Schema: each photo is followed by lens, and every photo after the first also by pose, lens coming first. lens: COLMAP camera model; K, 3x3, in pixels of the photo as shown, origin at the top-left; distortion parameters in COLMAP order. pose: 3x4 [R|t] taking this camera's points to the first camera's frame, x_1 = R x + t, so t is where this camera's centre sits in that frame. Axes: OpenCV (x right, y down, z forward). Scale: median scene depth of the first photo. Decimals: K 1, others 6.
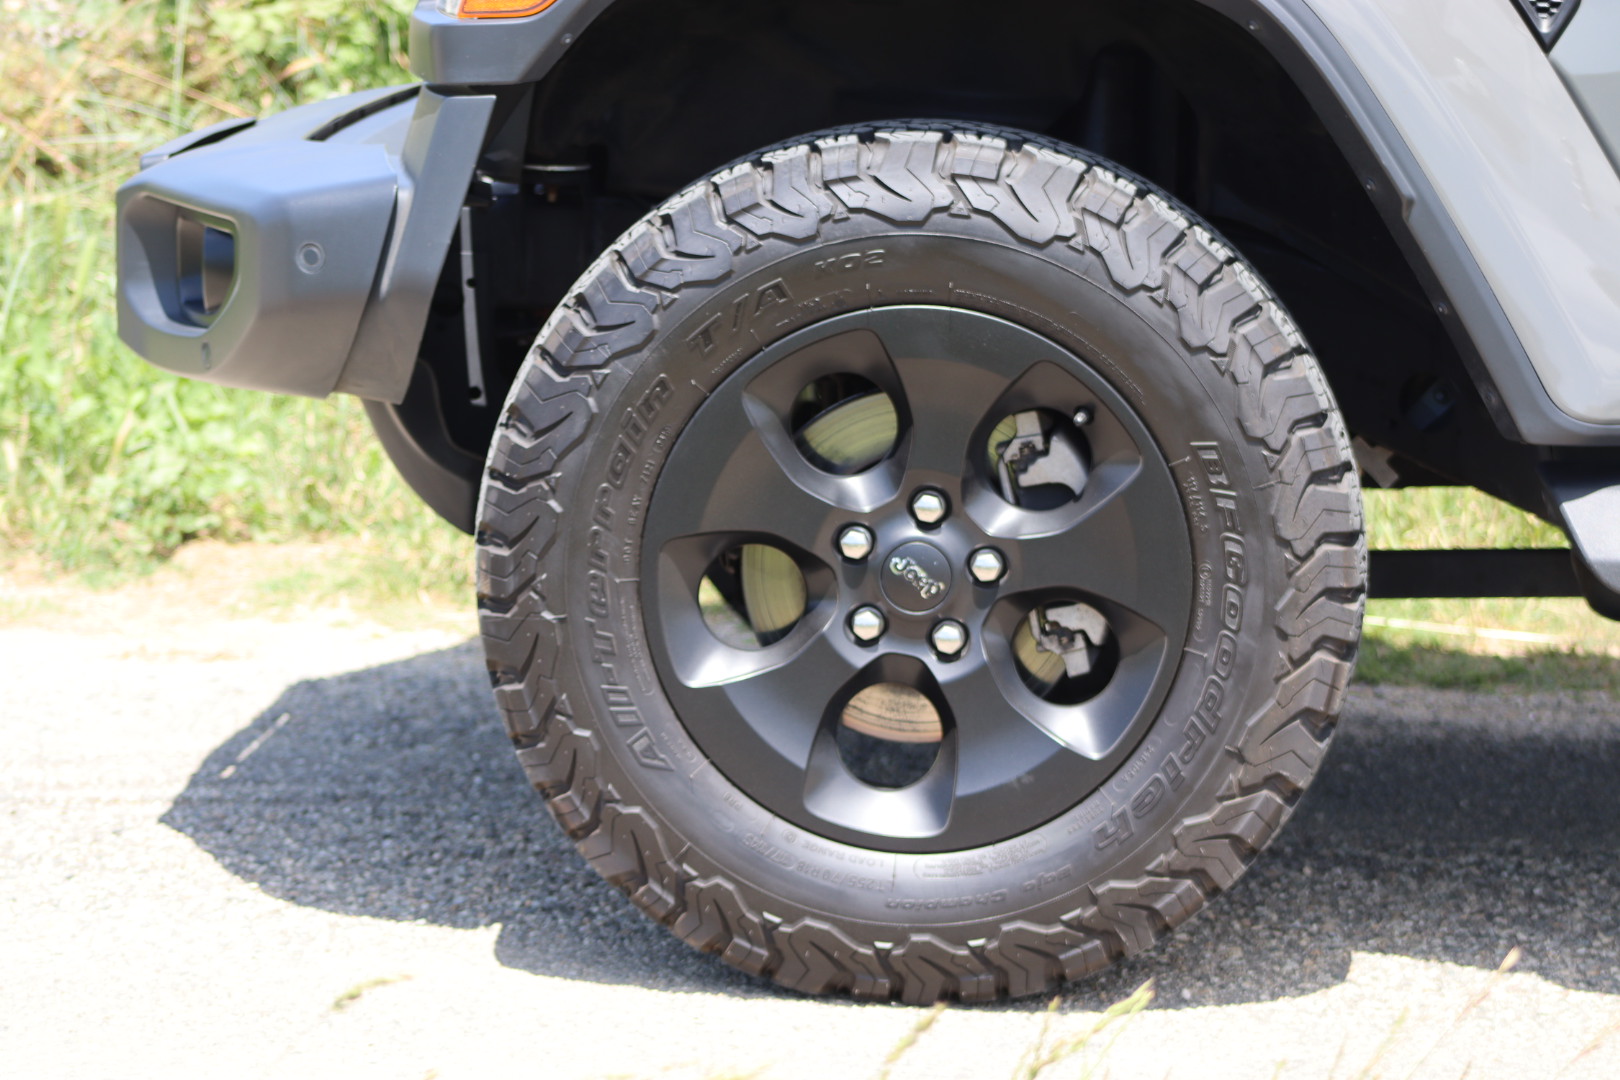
lens RADIAL K [[5723.8, 0, 809.6], [0, 5723.8, 541.0], [0, 0, 1]] dist [-0.078250, 0.000000]
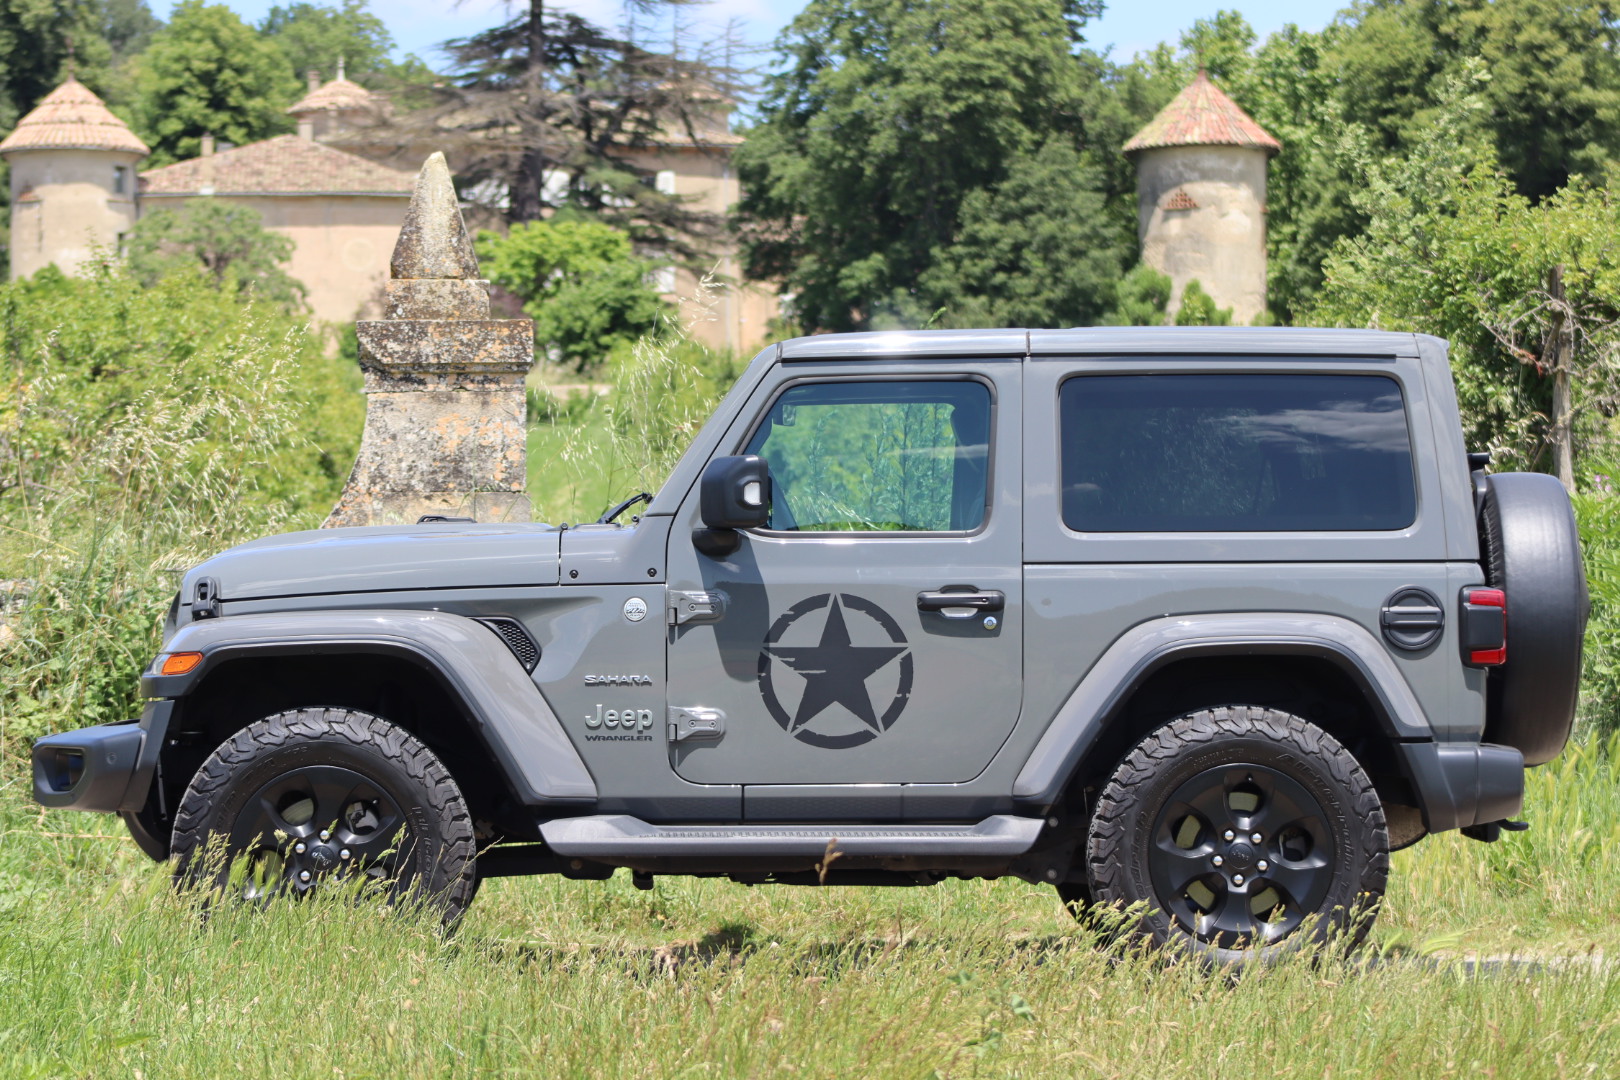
lens RADIAL K [[5723.8, 0, 811.0], [0, 5723.8, 540.1], [0, 0, 1]] dist [-0.078250, 0.000000]
pose [[0.995300, -0.029408, 0.092269, 0.002605], [0.042592, 0.988609, -0.144354, 0.282037], [-0.086973, 0.147606, 0.985215, -1.962595]]
